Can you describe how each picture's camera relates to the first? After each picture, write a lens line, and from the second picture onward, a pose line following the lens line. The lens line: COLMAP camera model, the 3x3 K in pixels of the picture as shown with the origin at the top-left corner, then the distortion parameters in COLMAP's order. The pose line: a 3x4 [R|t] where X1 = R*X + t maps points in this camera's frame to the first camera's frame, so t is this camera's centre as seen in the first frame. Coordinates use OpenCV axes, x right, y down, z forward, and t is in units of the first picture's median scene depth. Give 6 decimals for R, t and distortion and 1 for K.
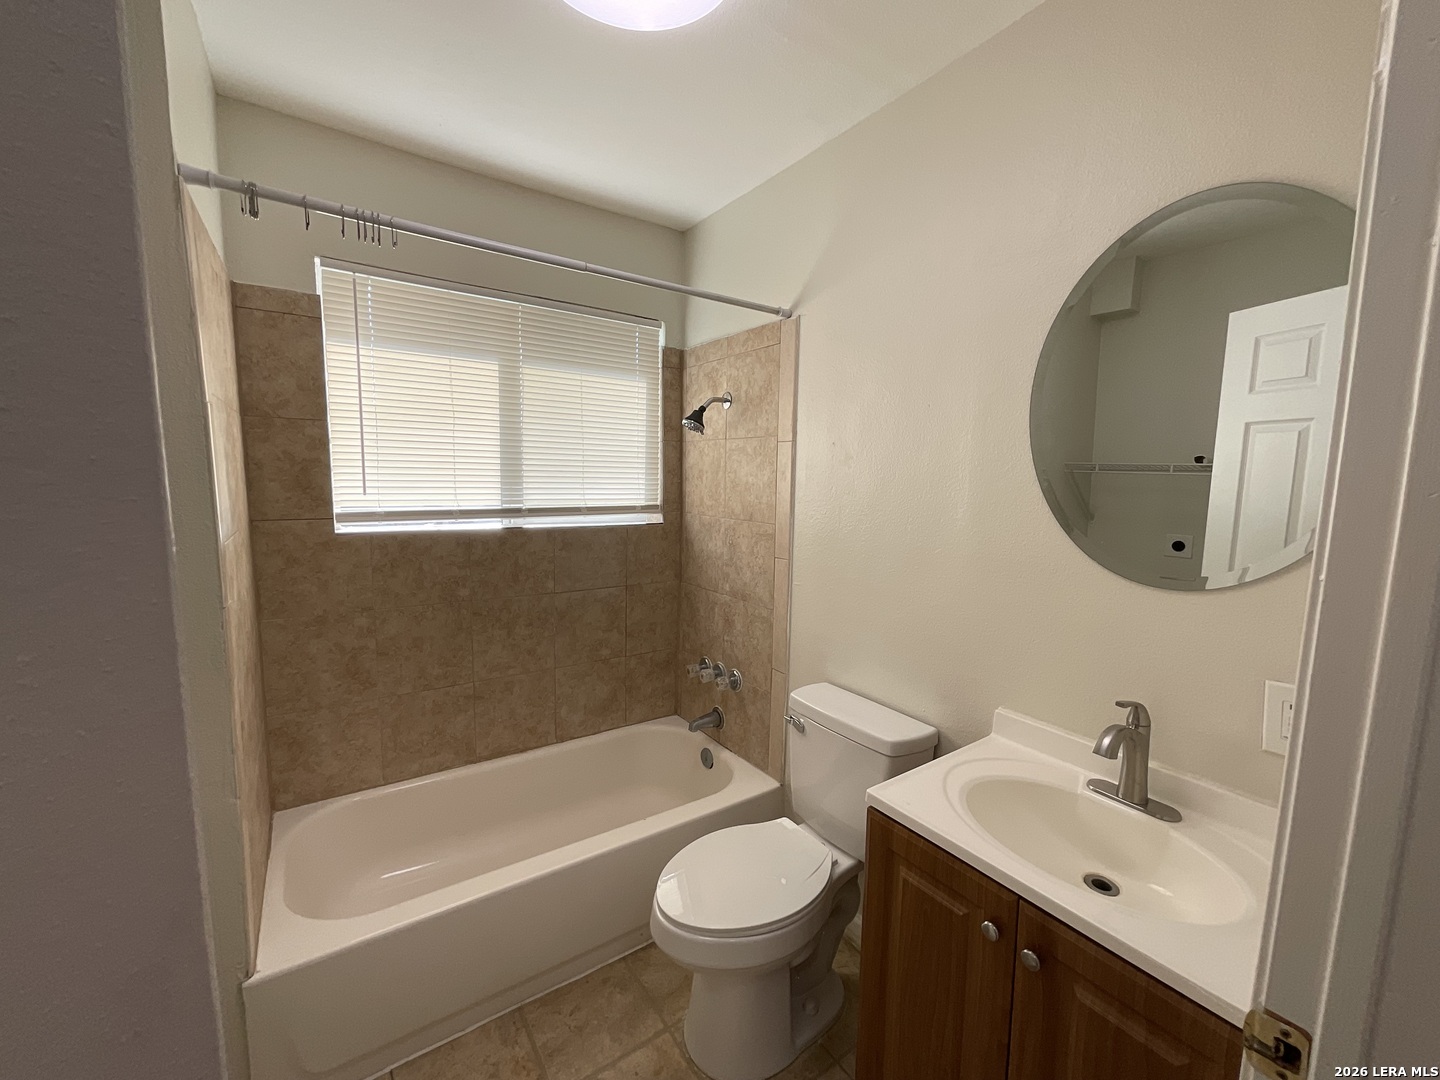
lens RADIAL K [[584.4, 0, 721.7], [0, 584.4, 539.5], [0, 0, 1]] dist [-0.000487, -0.000180]
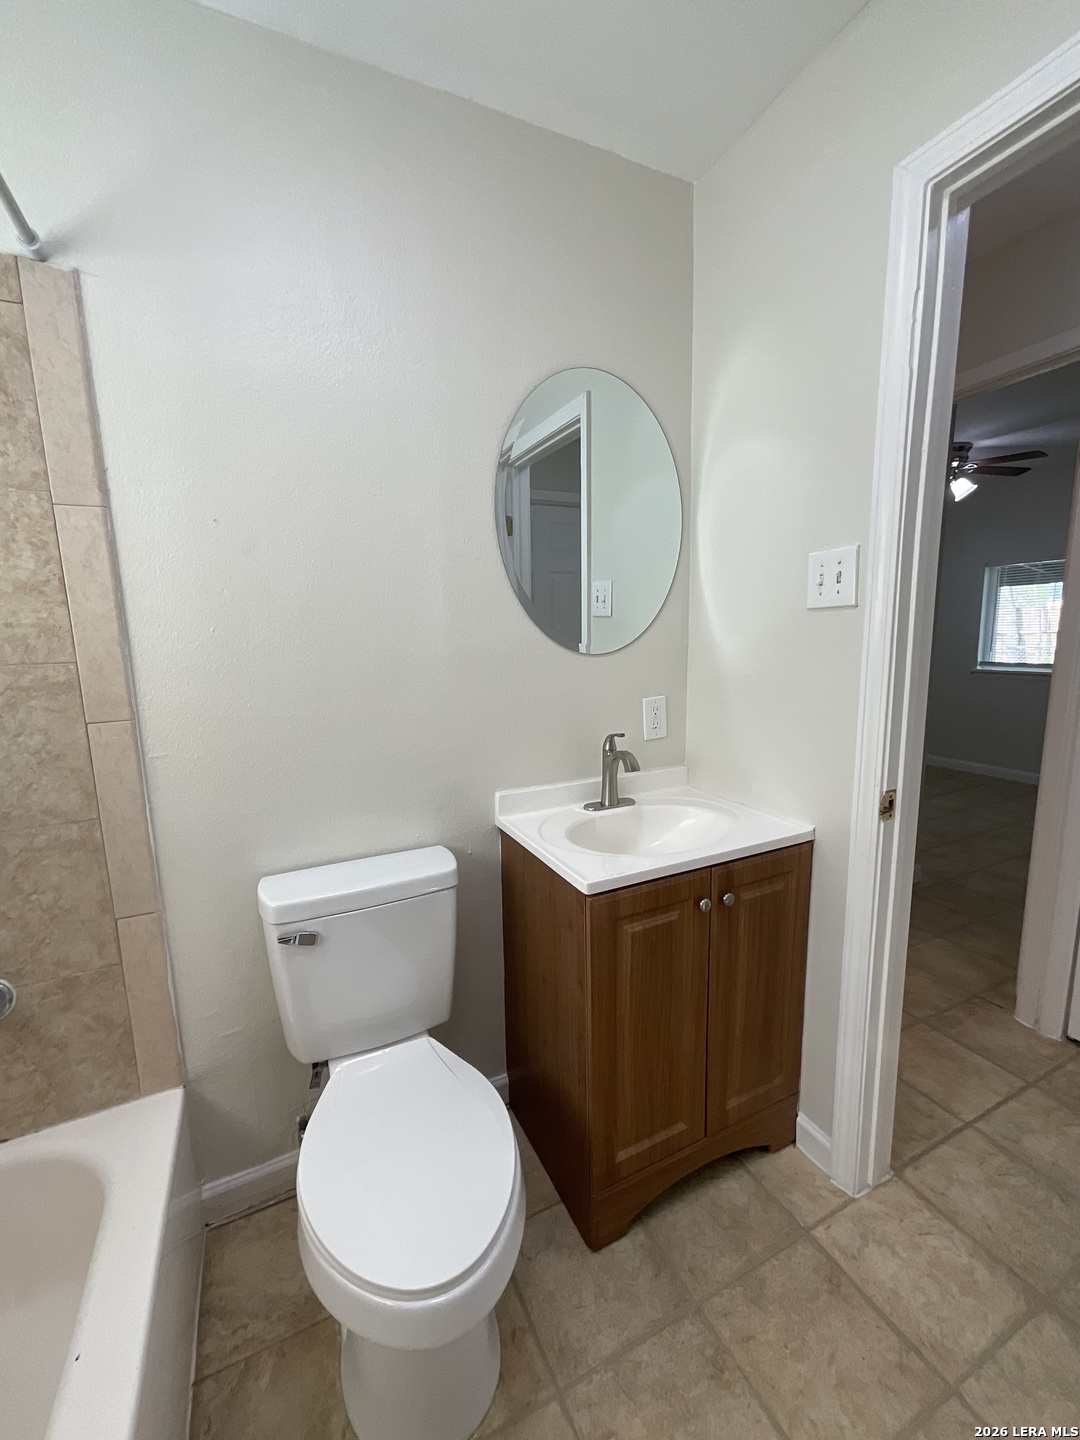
lens RADIAL K [[584.4, 0, 539.8], [0, 584.4, 721.0], [0, 0, 1]] dist [-0.000487, -0.000180]
pose [[0.161832, -0.174098, 0.971339, -0.371204], [0.137280, 0.978715, 0.152549, 0.003591], [-0.977223, 0.108658, 0.182287, 0.491470]]
